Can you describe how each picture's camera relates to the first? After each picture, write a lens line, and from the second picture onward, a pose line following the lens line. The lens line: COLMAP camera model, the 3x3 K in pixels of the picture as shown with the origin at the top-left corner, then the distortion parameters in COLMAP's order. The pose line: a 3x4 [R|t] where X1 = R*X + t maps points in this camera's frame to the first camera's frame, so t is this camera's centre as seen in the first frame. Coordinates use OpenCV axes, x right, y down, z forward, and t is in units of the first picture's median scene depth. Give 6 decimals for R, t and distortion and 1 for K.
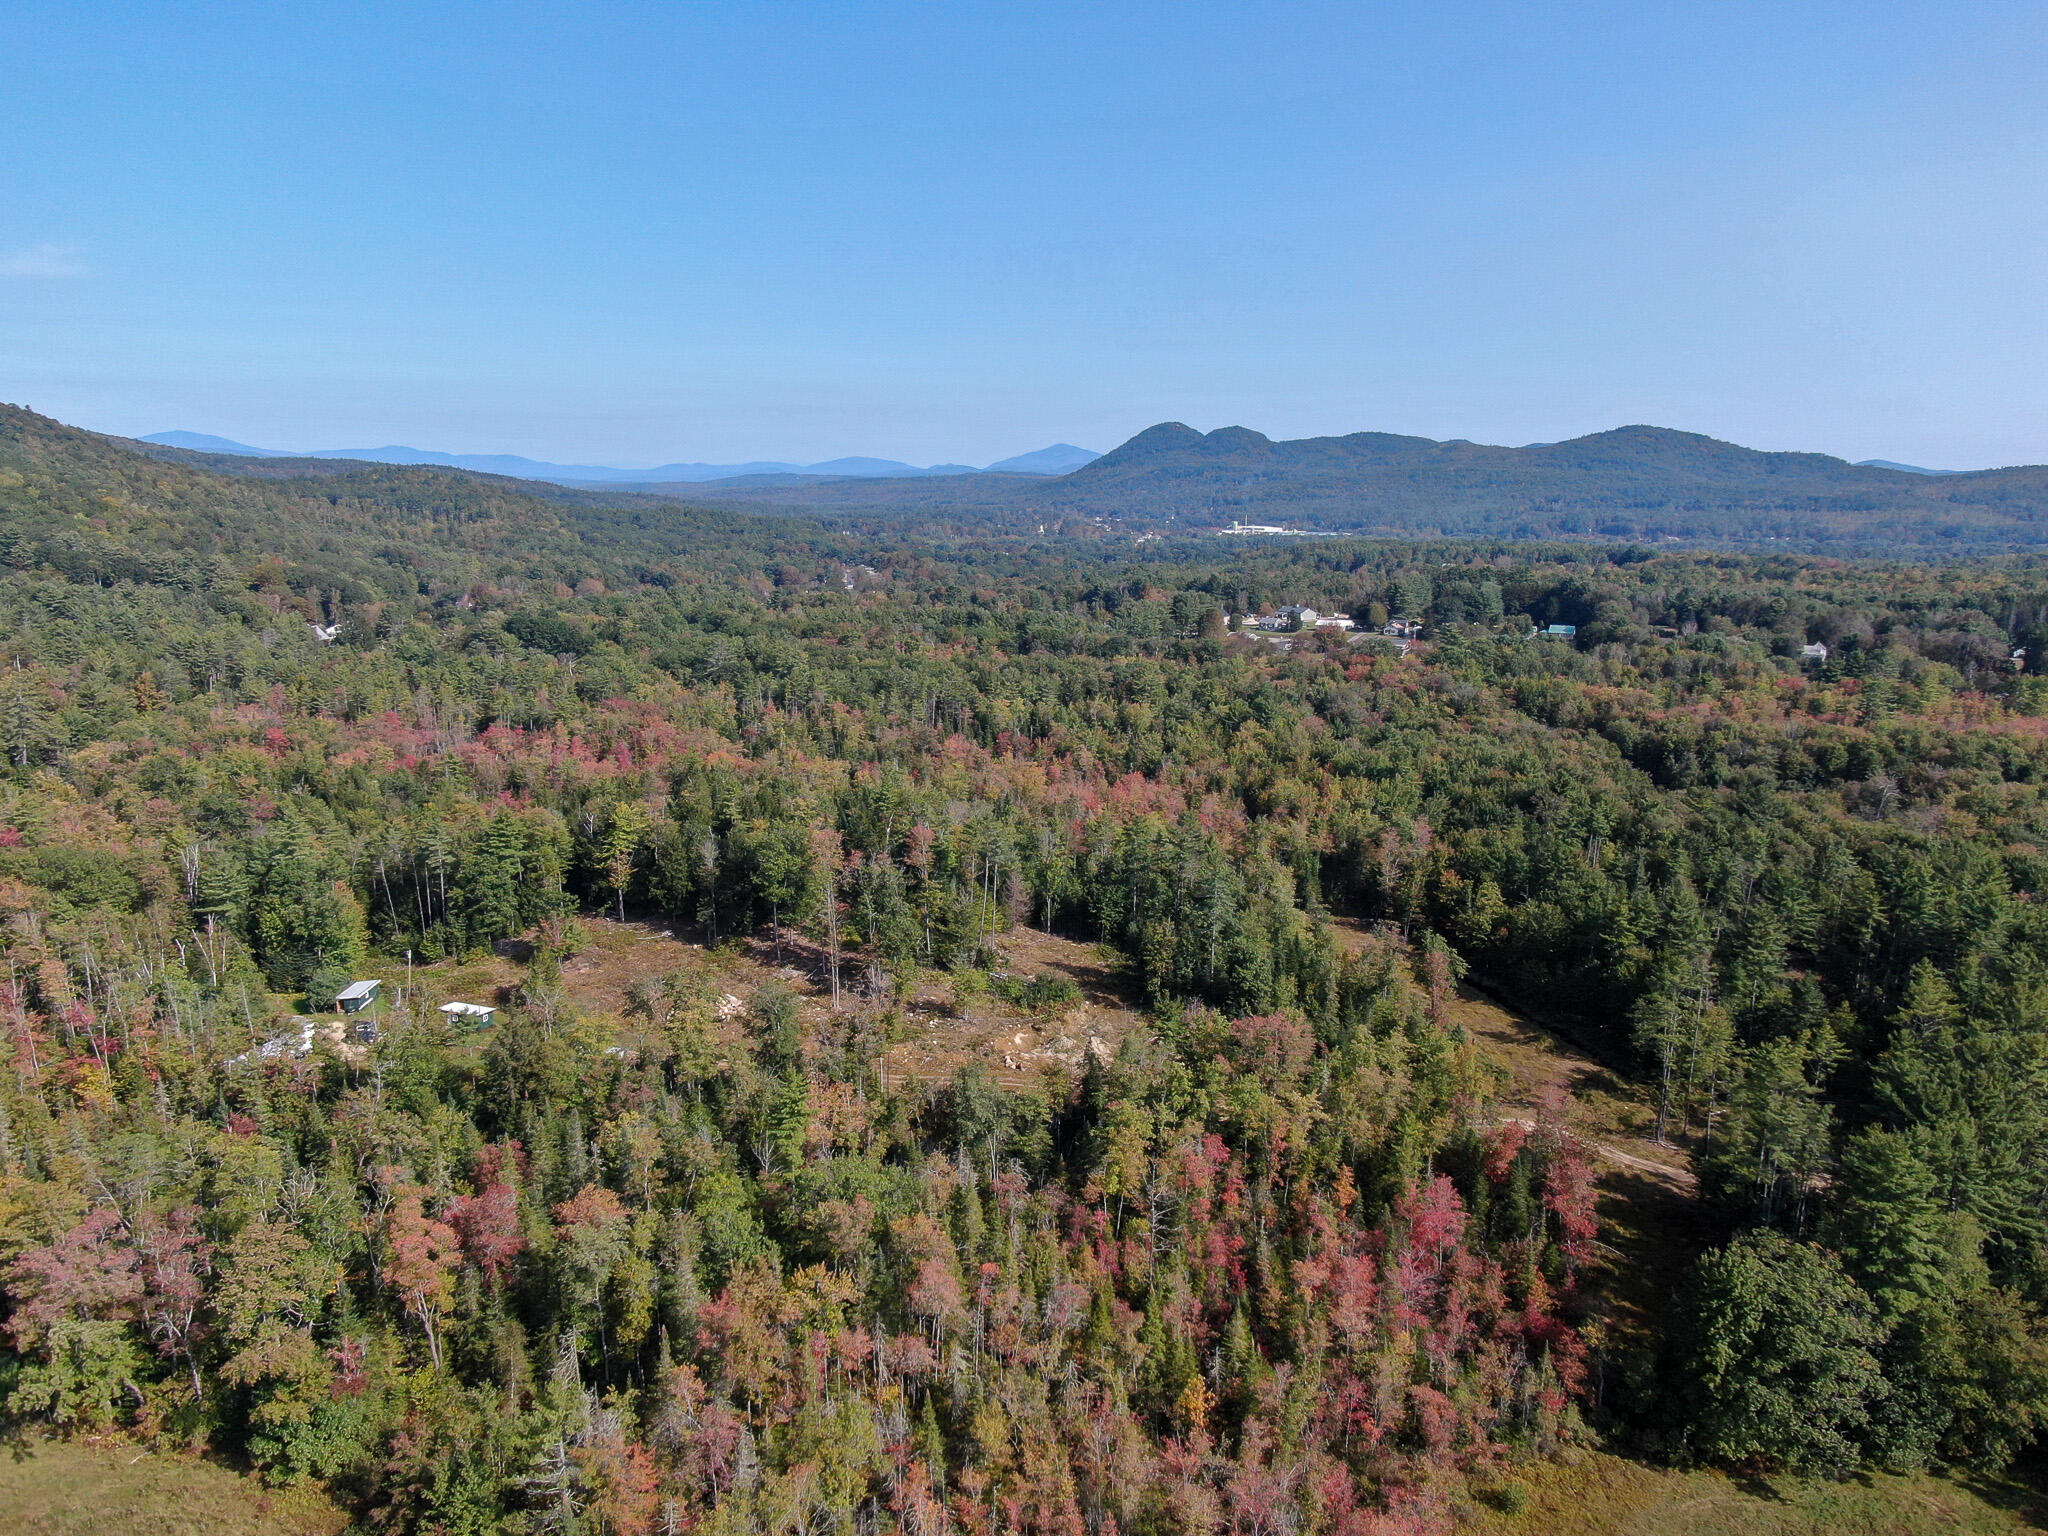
lens RADIAL K [[1464.3, 0, 1024.0], [0, 1464.3, 768.0], [0, 0, 1]] dist [-0.007427, 0.001719]
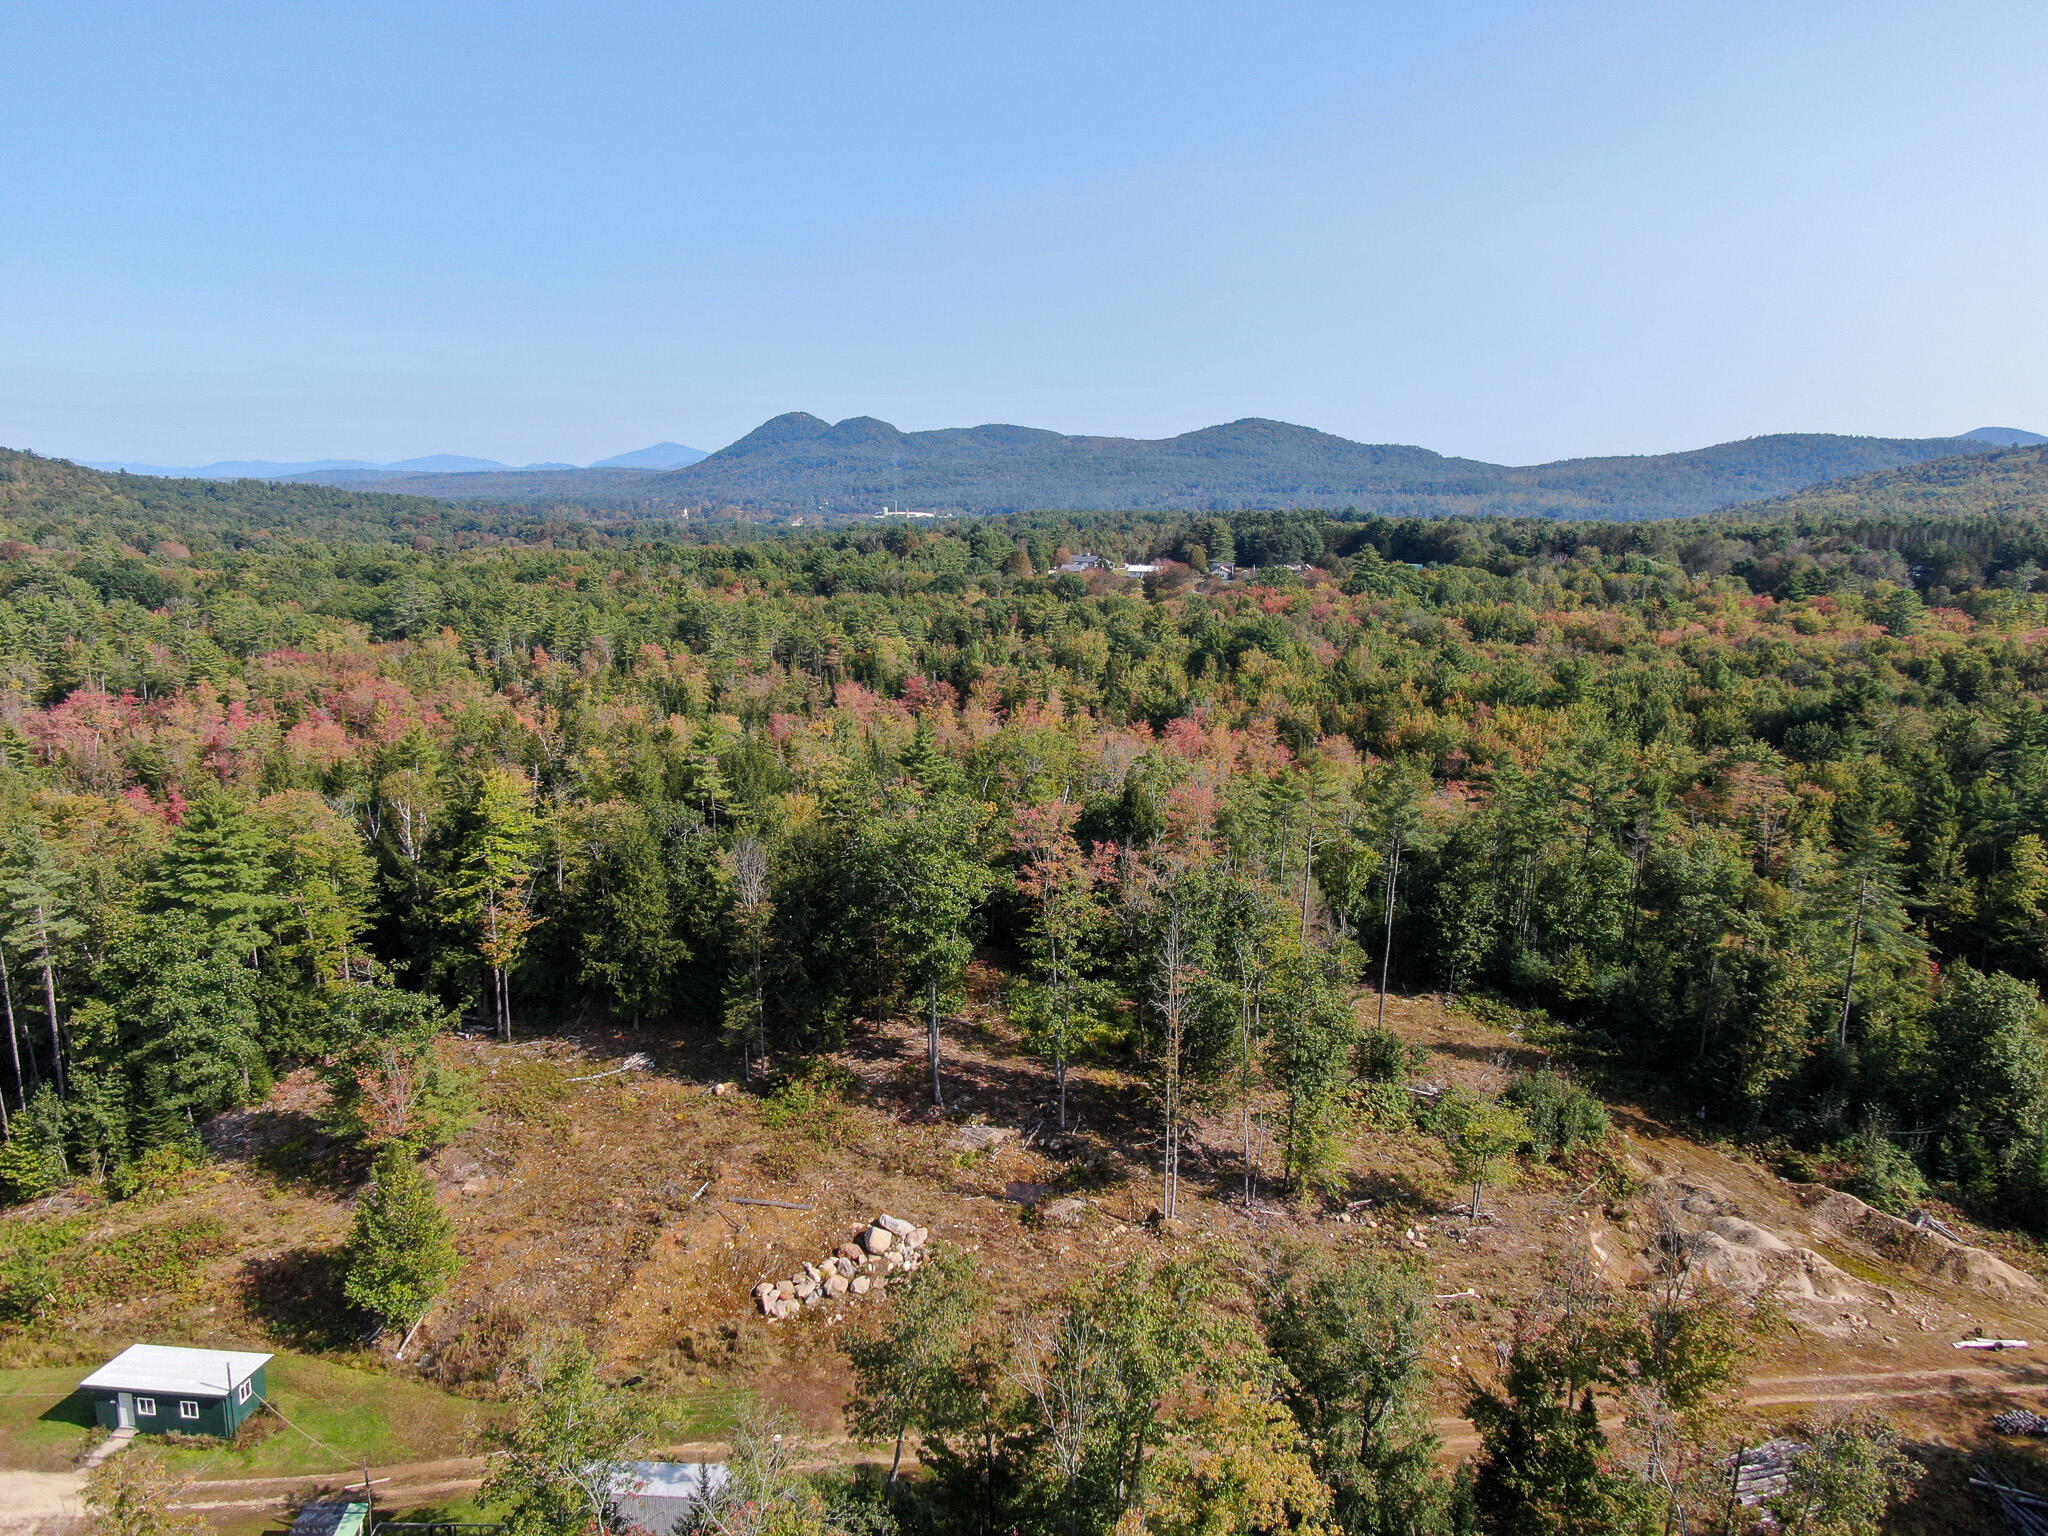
lens RADIAL K [[1464.3, 0, 1024.0], [0, 1464.3, 768.0], [0, 0, 1]] dist [-0.007427, 0.001719]
pose [[0.966600, -0.045786, 0.252167, -0.228071], [0.045810, 0.998933, 0.005779, 0.027160], [-0.252163, 0.005966, 0.967666, 0.524052]]
